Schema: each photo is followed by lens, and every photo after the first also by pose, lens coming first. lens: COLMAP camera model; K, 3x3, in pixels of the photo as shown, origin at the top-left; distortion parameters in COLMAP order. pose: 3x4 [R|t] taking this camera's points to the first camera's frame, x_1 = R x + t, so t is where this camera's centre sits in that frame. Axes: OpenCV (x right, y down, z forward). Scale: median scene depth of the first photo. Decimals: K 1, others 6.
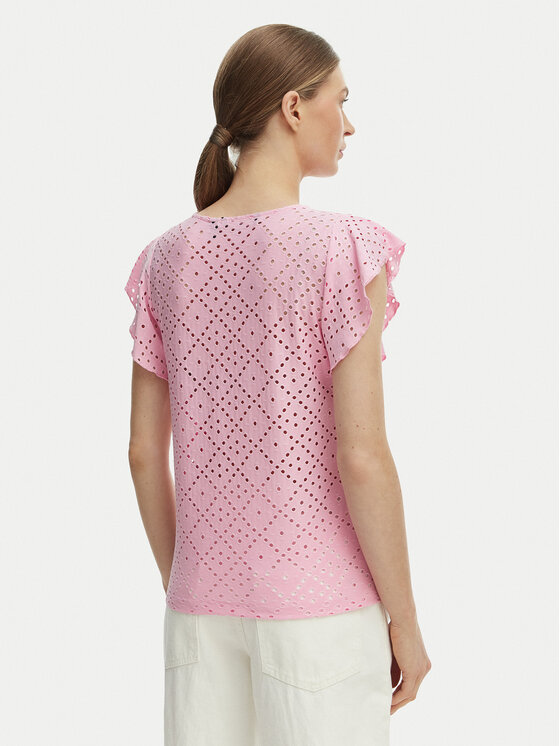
lens RADIAL K [[1154.3, 0, 280.0], [0, 1154.3, 373.0], [0, 0, 1]] dist [0.438892, -0.002881]
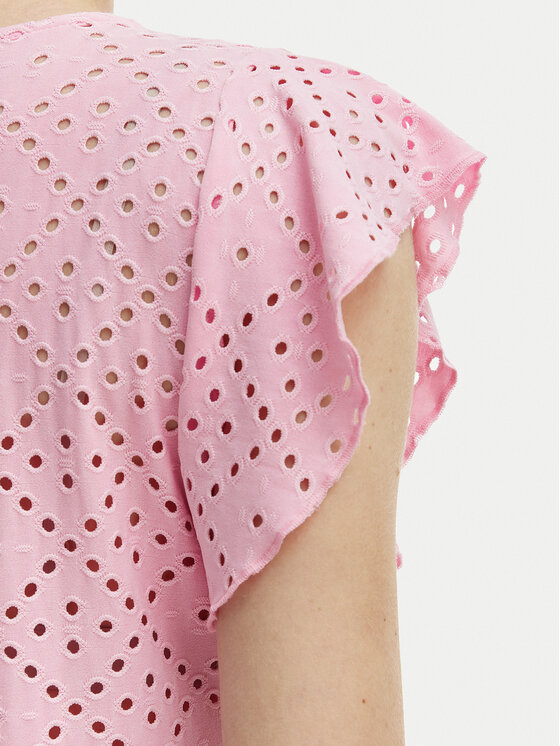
lens RADIAL K [[1479.5, 0, 280.0], [0, 1479.5, 373.0], [0, 0, 1]] dist [-0.265045, -0.013815]
pose [[0.997084, 0.018745, 0.073970, 0.034308], [-0.011932, 0.995734, -0.091498, -0.027143], [-0.075369, 0.090349, 0.993054, 0.660575]]
